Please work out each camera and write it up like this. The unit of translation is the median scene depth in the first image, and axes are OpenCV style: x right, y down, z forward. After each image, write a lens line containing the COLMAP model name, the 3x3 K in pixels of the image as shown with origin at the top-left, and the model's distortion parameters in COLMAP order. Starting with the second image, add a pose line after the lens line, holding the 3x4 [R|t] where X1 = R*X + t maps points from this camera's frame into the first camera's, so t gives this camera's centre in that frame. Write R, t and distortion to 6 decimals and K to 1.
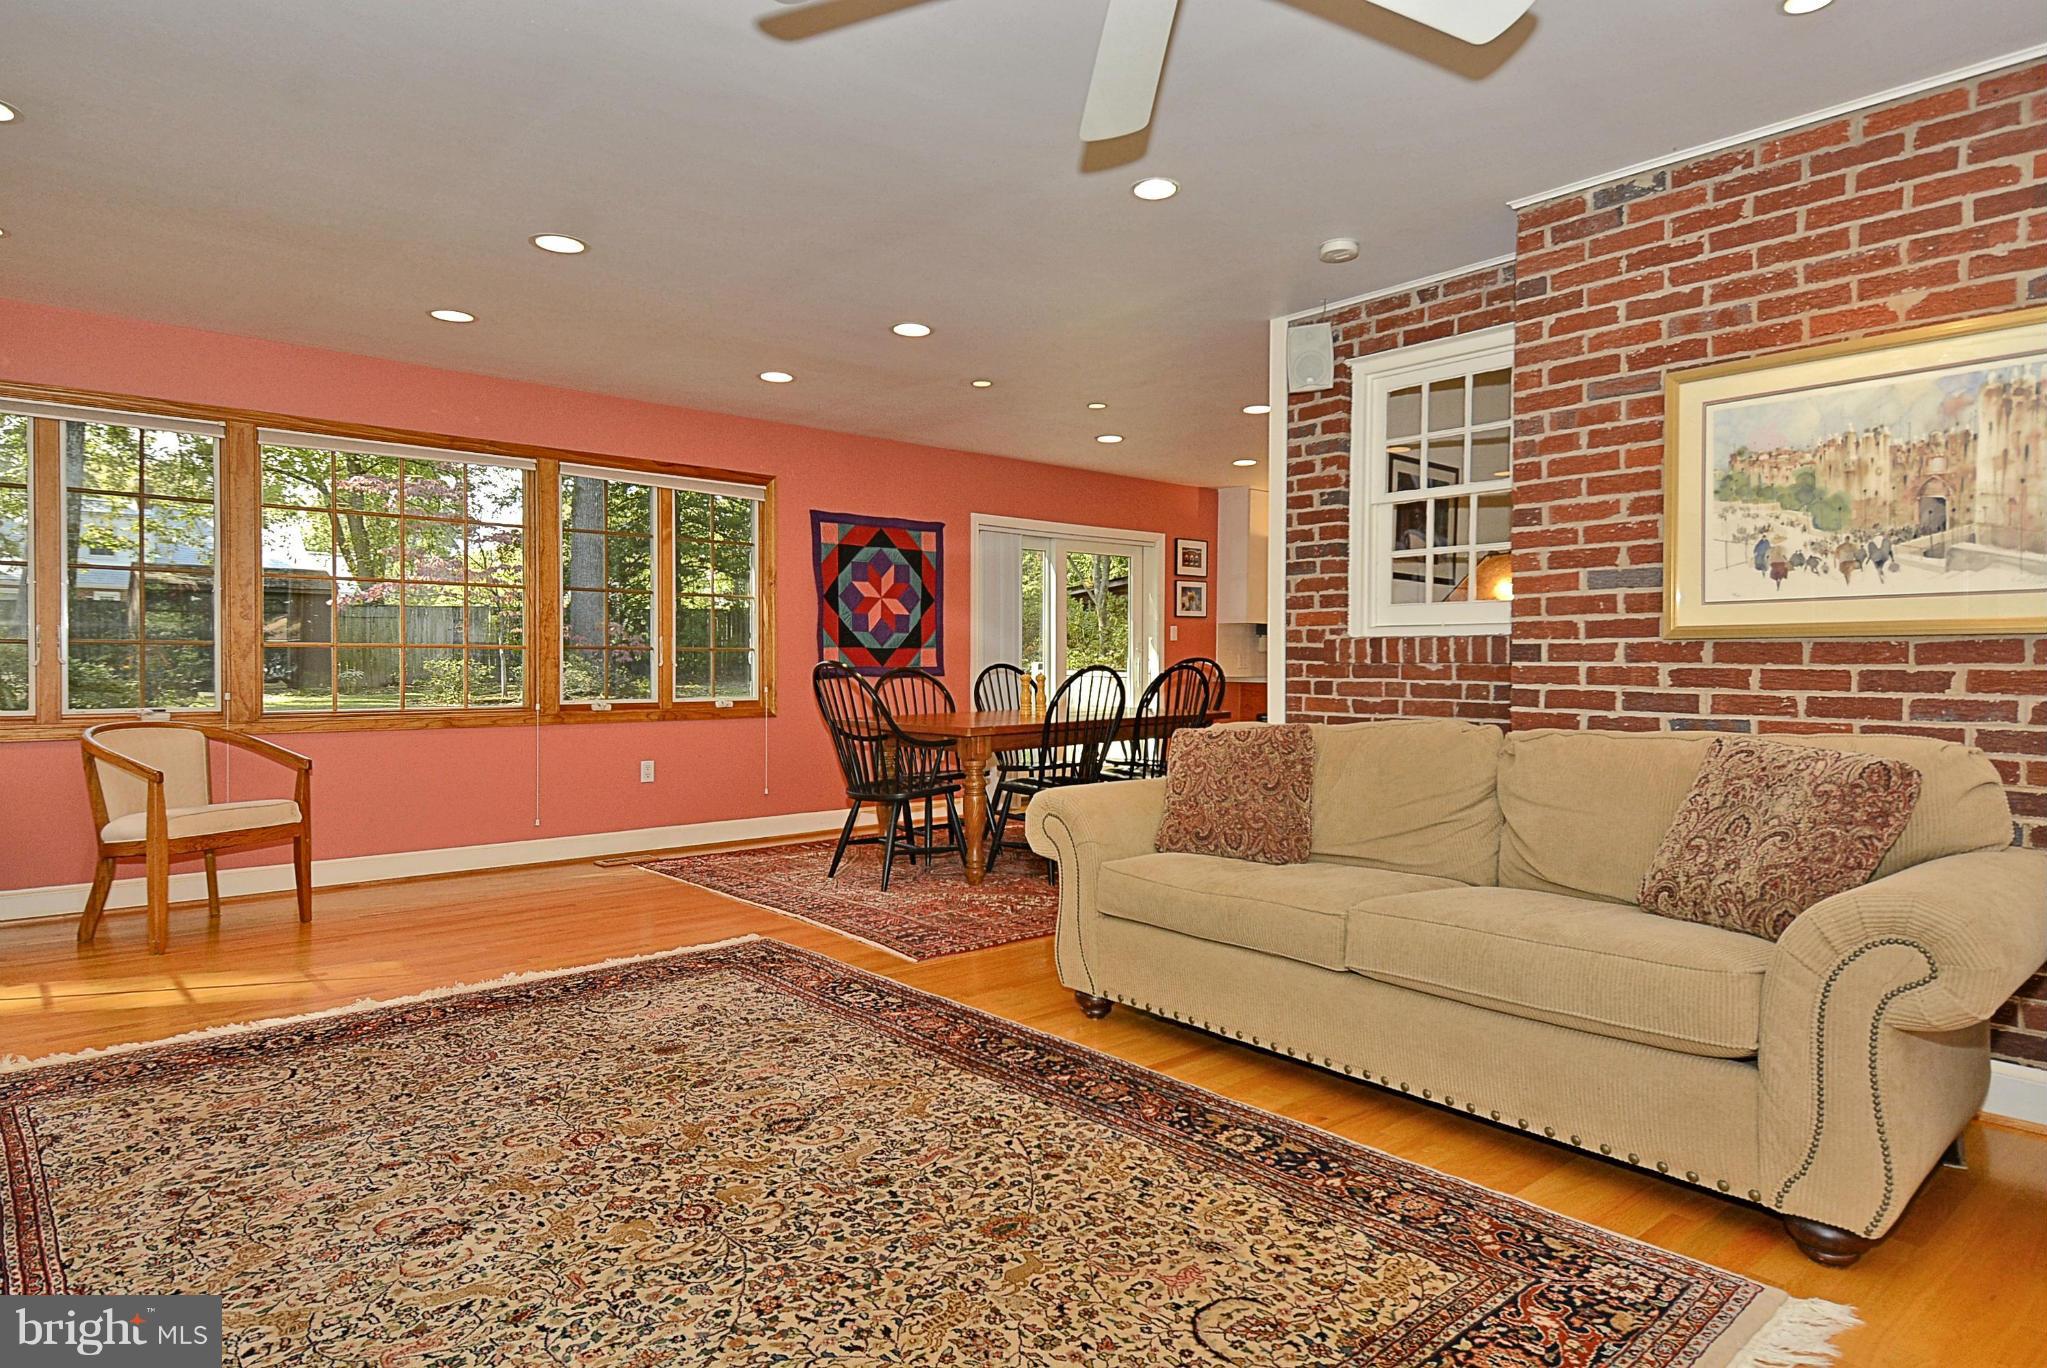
lens RADIAL K [[1120.9, 0, 1004.5], [0, 1120.9, 676.0], [0, 0, 1]] dist [0.087503, -0.048287]
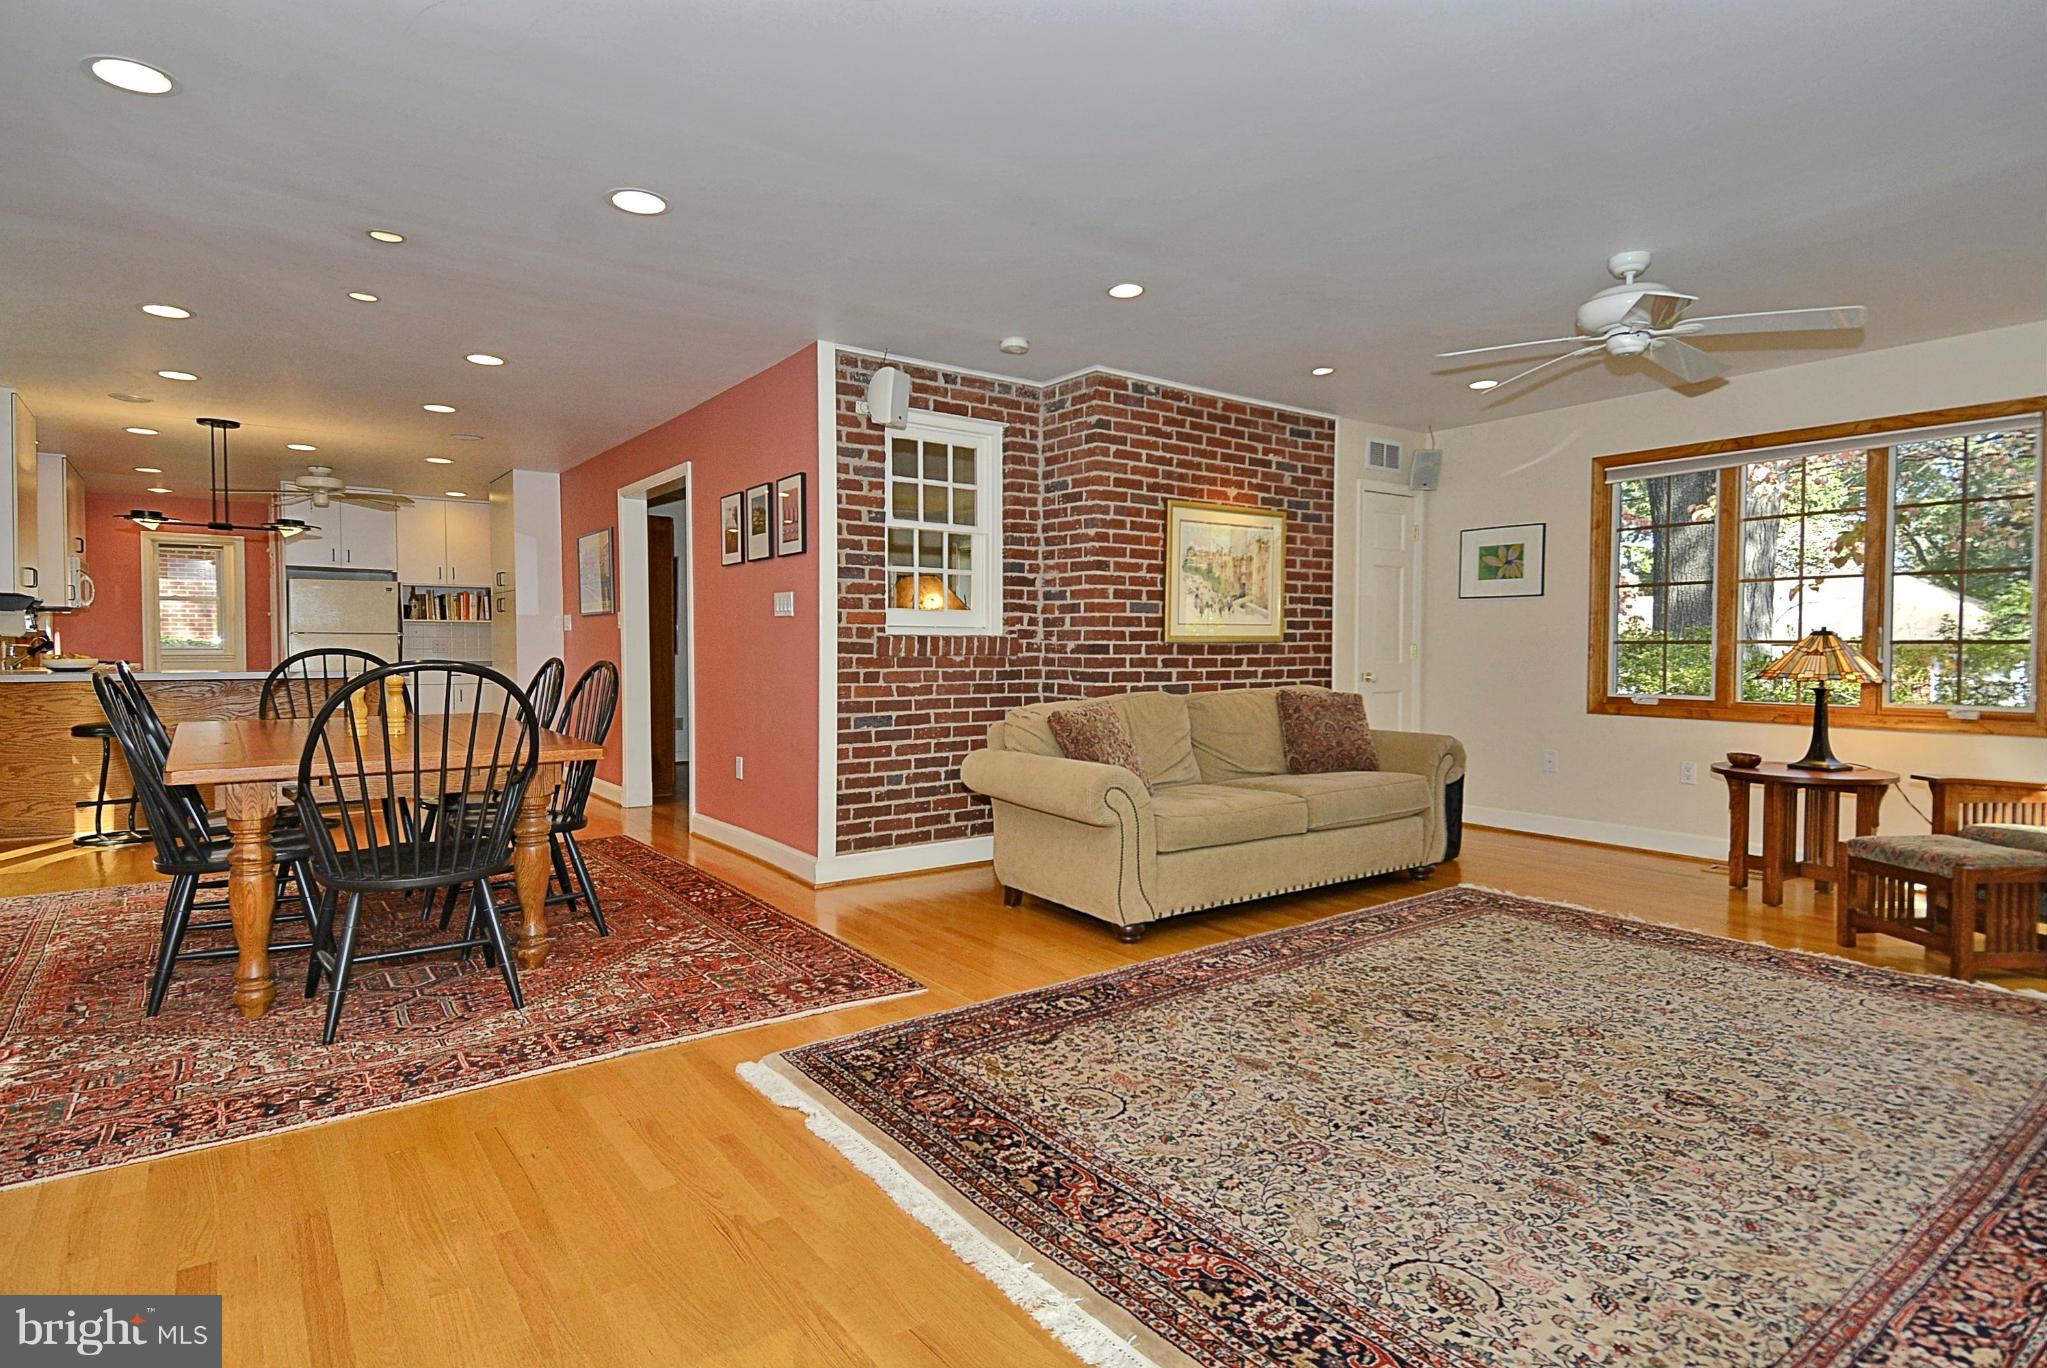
lens RADIAL K [[1076.6, 0, 1013.9], [0, 1076.6, 677.8], [0, 0, 1]] dist [0.083442, -0.051075]
pose [[0.098191, -0.031029, 0.994684, -1.187923], [0.012087, 0.999477, 0.029985, -0.030038], [-0.995094, 0.009079, 0.098515, 1.073548]]
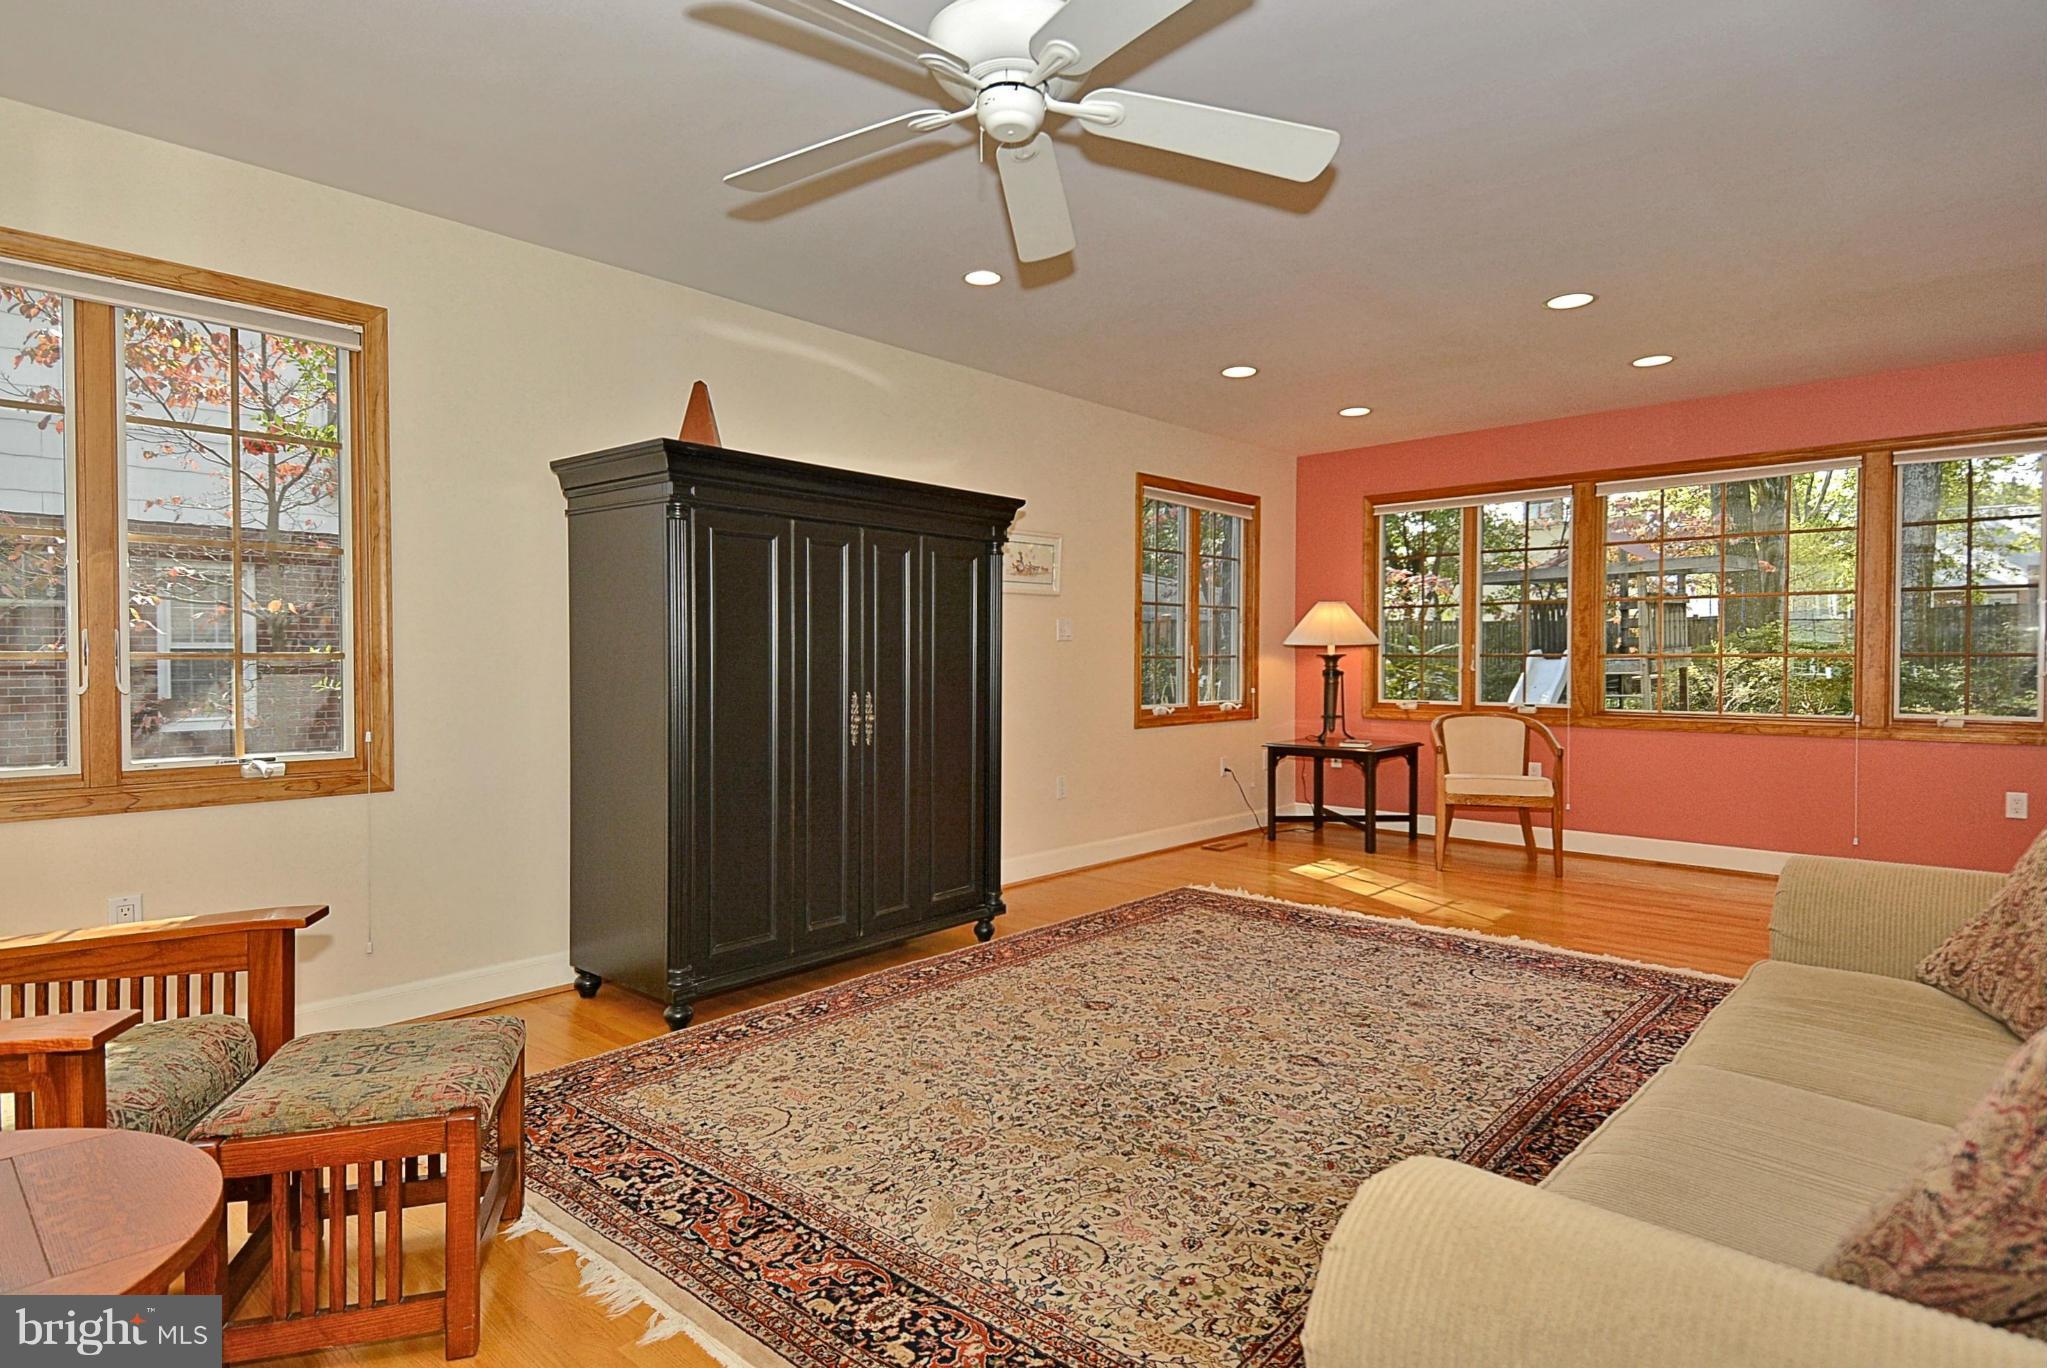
lens RADIAL K [[1098.2, 0, 1103.5], [0, 1098.2, 683.3], [0, 0, 1]] dist [0.053204, -0.000008]
pose [[0.172884, 0.018587, -0.984767, 0.727010], [-0.010823, 0.999797, 0.016970, -0.013622], [0.984883, 0.007725, 0.173050, 0.472481]]
